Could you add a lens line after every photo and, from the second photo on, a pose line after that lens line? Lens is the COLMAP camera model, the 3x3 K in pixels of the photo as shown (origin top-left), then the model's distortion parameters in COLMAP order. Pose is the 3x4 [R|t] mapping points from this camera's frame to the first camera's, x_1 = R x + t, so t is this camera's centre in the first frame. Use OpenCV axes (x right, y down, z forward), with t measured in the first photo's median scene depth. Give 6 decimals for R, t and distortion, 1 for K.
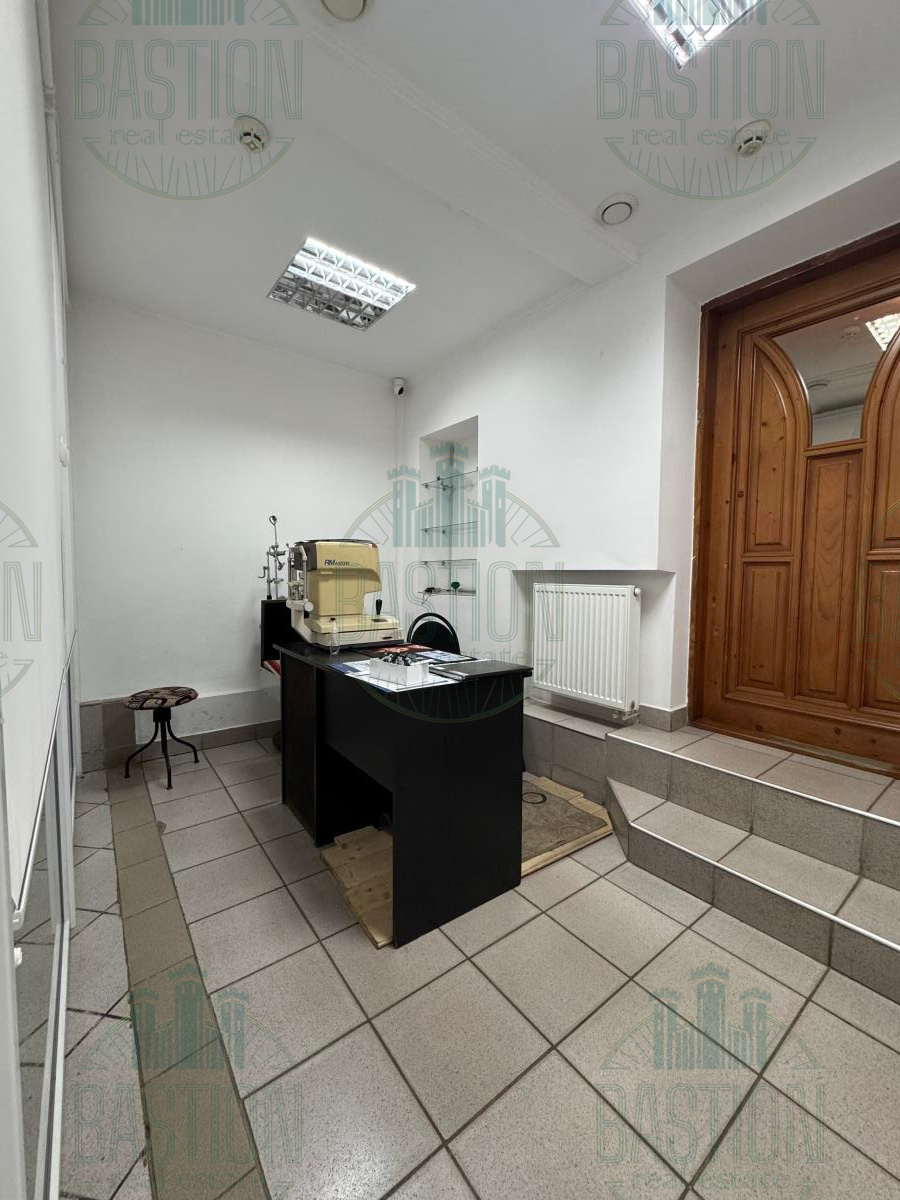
lens RADIAL K [[475.7, 0, 451.2], [0, 475.7, 598.2], [0, 0, 1]] dist [0.002433, 0.000143]
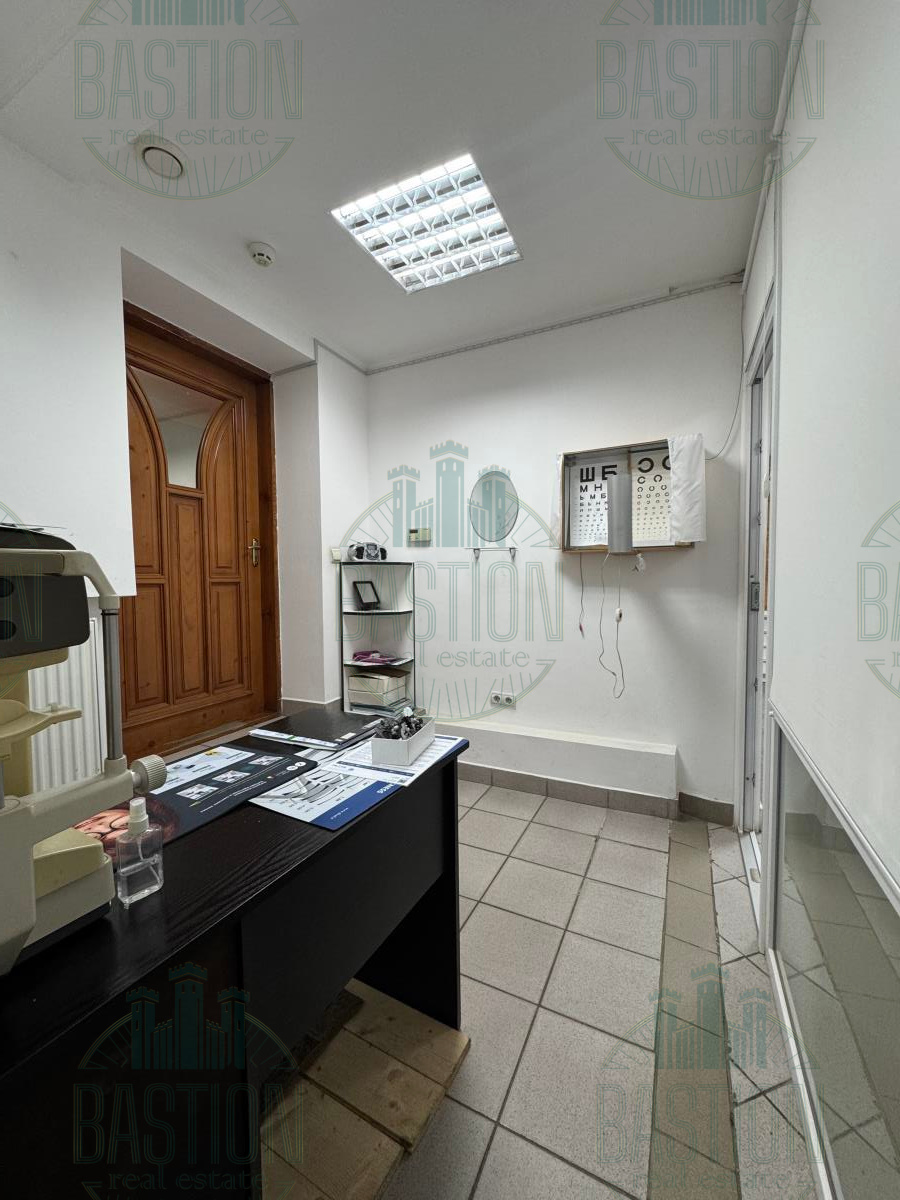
lens RADIAL K [[475.7, 0, 450.6], [0, 475.7, 600.2], [0, 0, 1]] dist [0.002433, 0.000143]
pose [[-0.435898, -0.044403, 0.898900, -0.716831], [0.057755, 0.995343, 0.077174, -0.104361], [-0.898141, 0.085556, -0.431303, 1.091708]]
